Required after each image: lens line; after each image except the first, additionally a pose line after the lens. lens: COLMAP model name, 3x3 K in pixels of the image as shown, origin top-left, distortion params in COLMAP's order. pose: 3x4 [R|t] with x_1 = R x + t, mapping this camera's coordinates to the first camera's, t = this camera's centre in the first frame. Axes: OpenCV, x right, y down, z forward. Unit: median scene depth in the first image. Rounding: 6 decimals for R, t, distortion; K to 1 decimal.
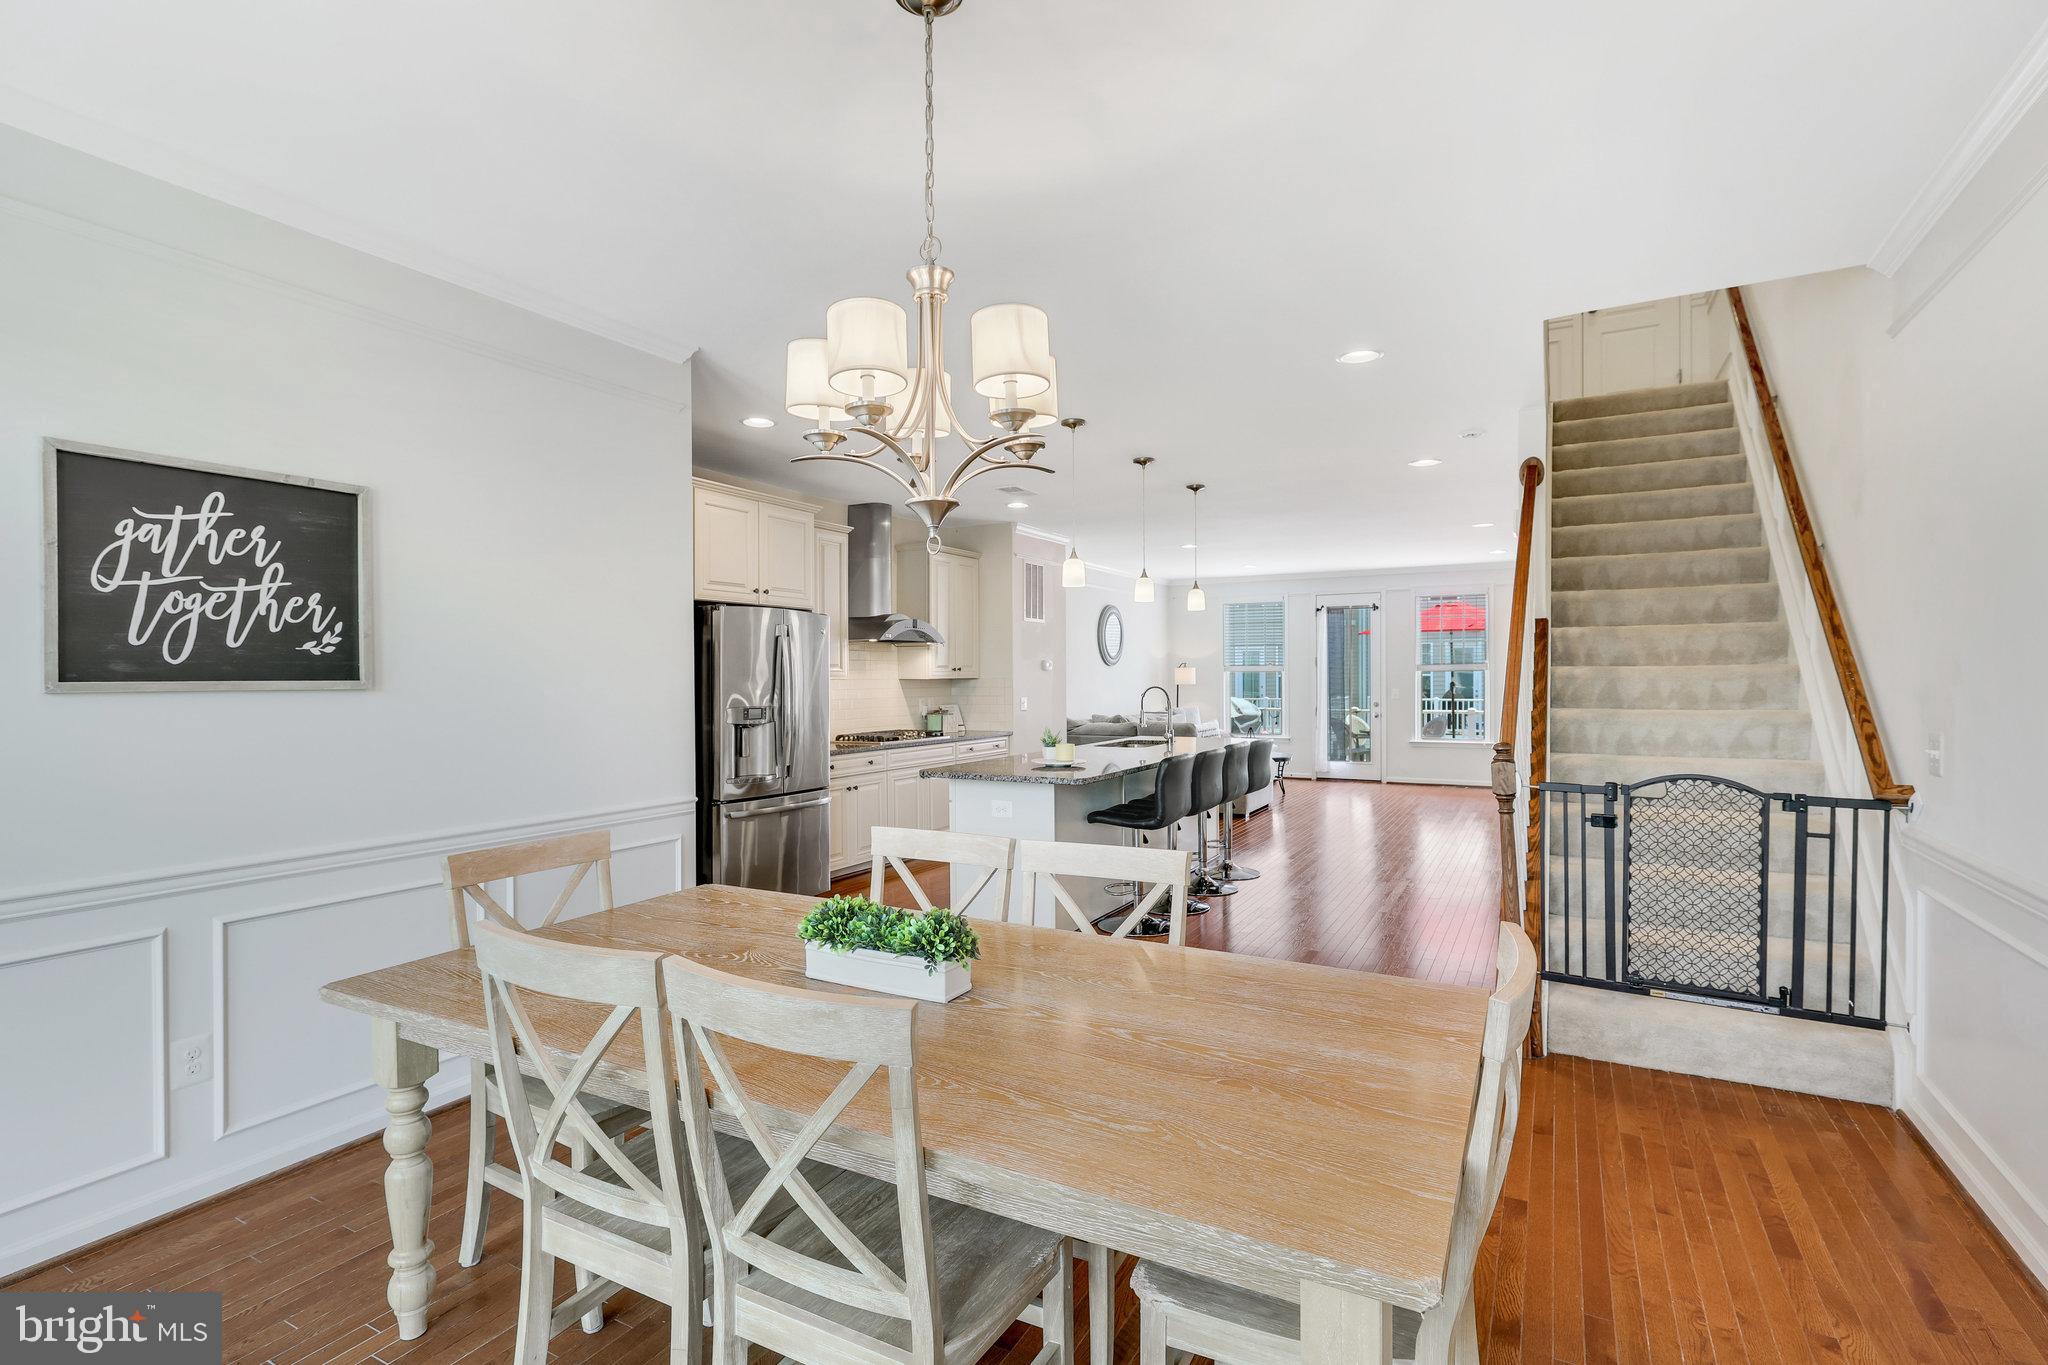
lens RADIAL K [[975.5, 0, 1024.0], [0, 975.5, 682.5], [0, 0, 1]] dist [0.001191, 0.000039]
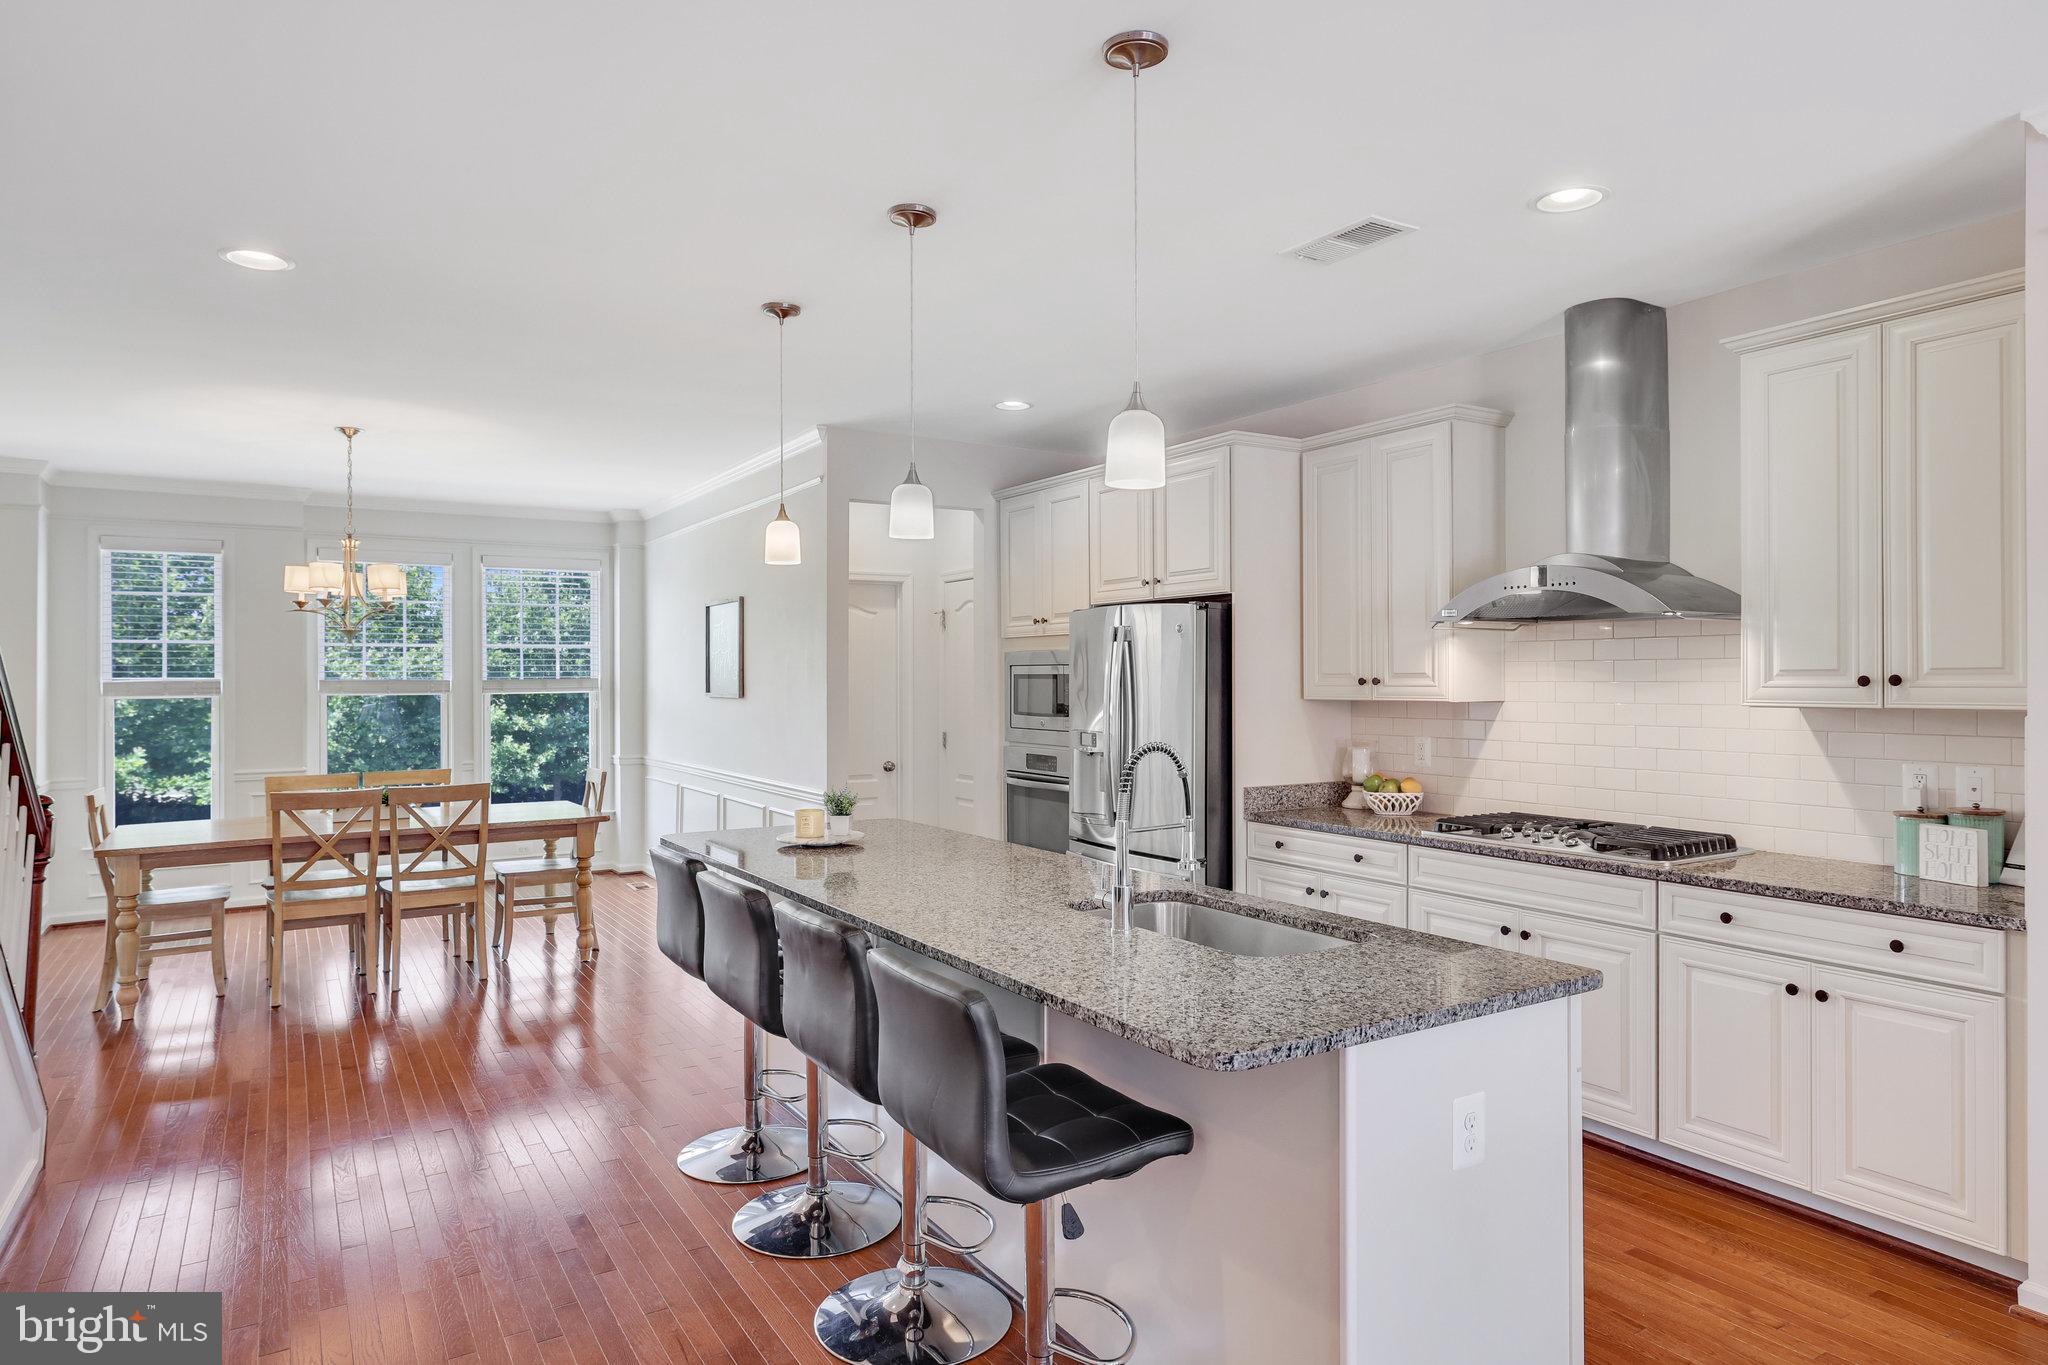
lens RADIAL K [[1200.1, 0, 1027.2], [0, 1200.1, 673.7], [0, 0, 1]] dist [0.003971, 0.001016]
pose [[-0.489535, 0.004610, -0.871971, 0.399875], [0.002131, 0.999989, 0.004091, -0.017327], [0.871981, 0.000145, -0.489540, 0.925482]]
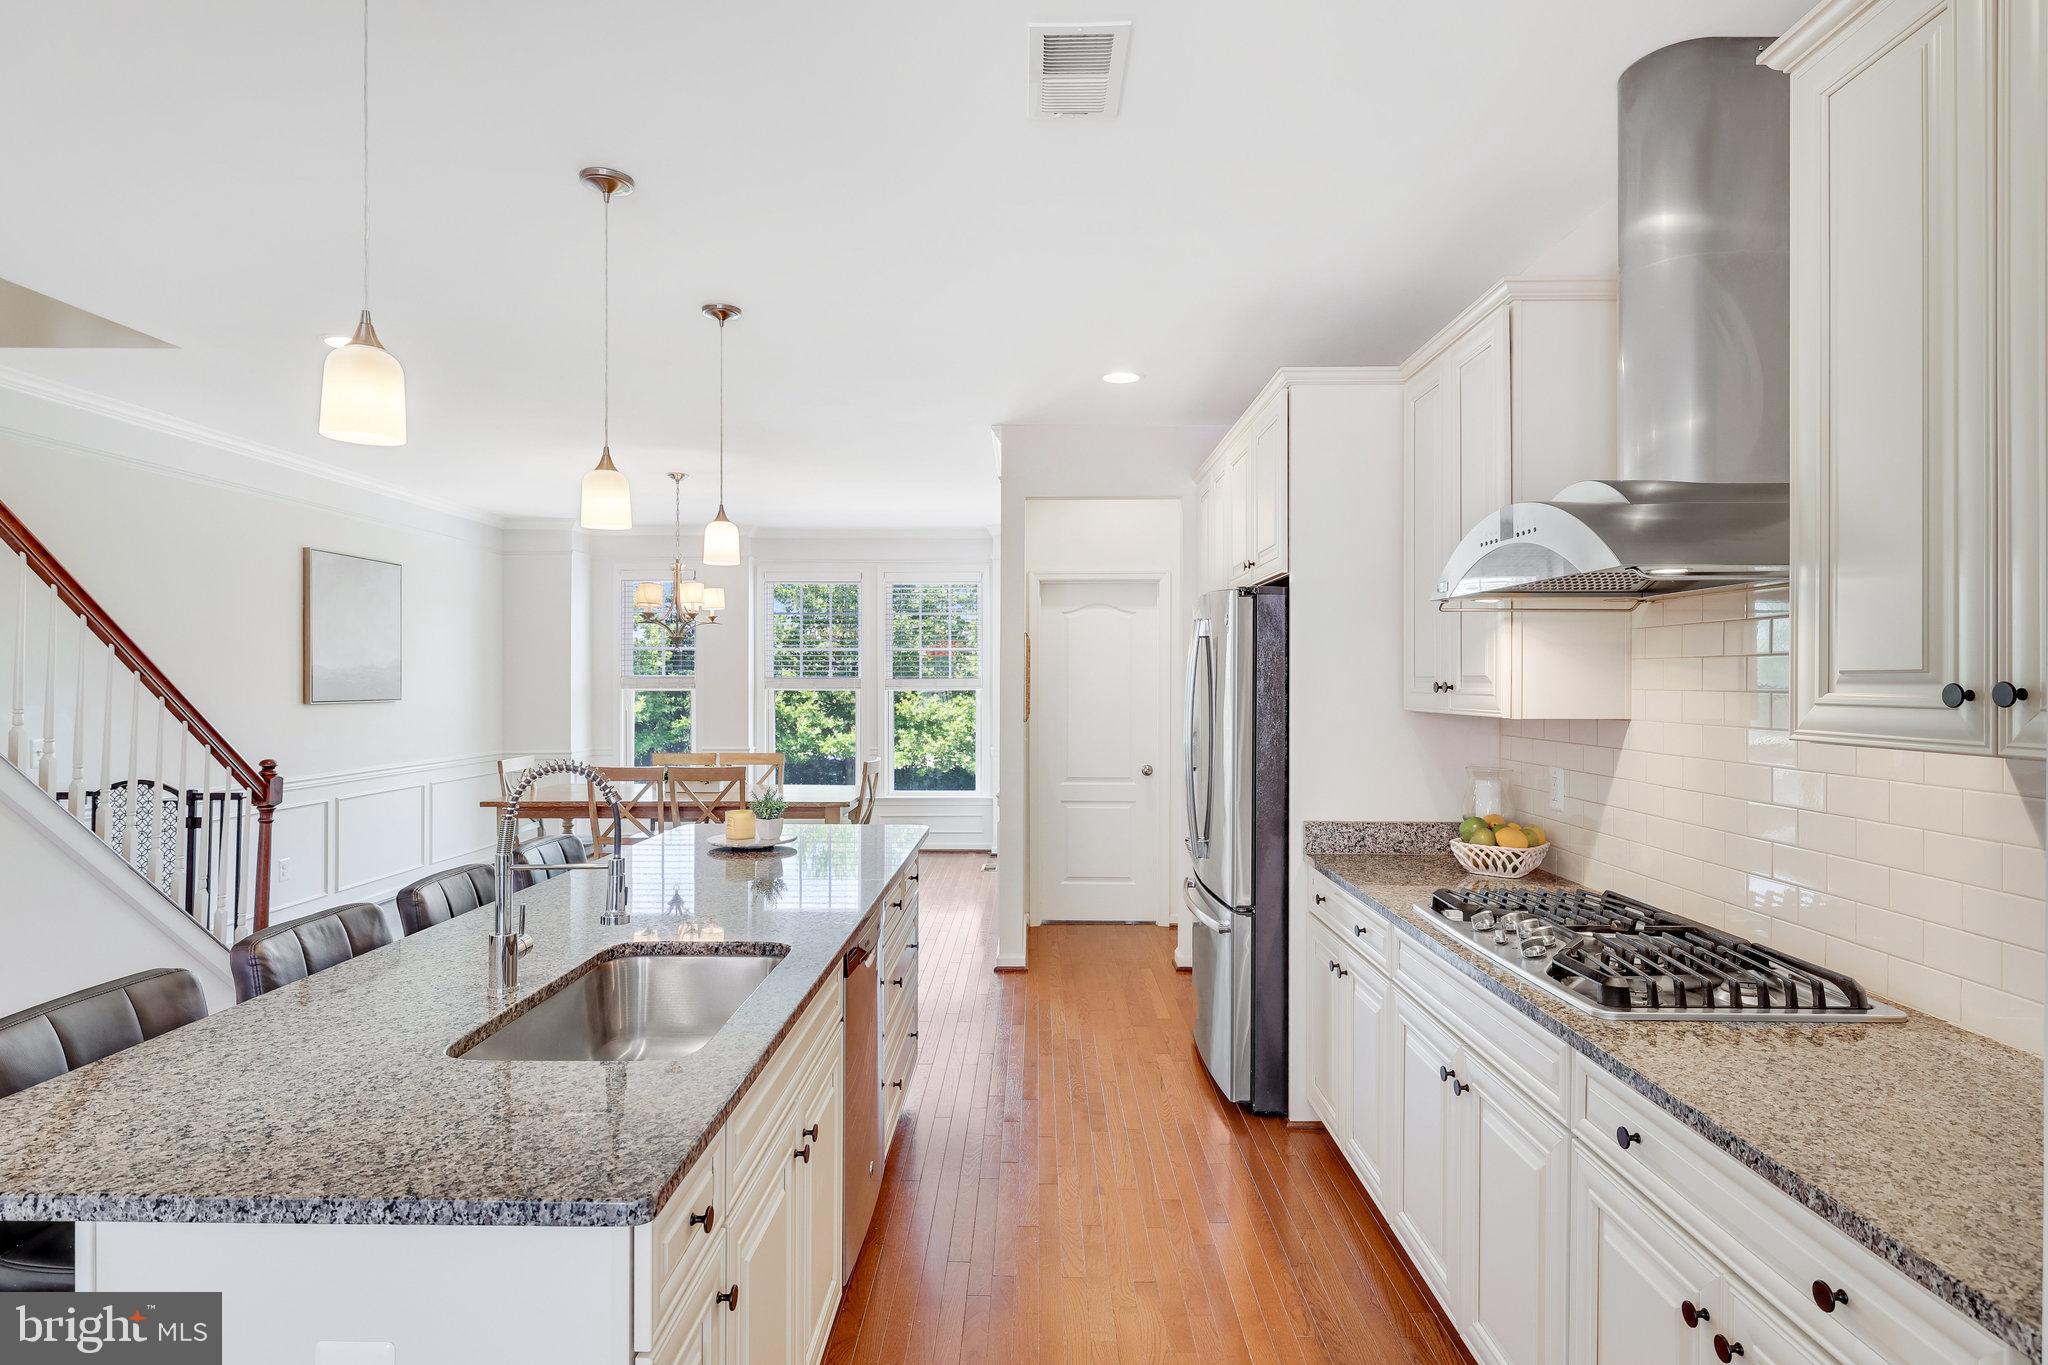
lens RADIAL K [[1088.6, 0, 1024.0], [0, 1088.6, 682.5], [0, 0, 1]] dist [0.000765, -0.000277]
pose [[-0.882483, 0.003650, -0.470330, 0.129631], [-0.001134, 0.999950, 0.009888, -0.016369], [0.470343, 0.009259, -0.882435, 1.048554]]
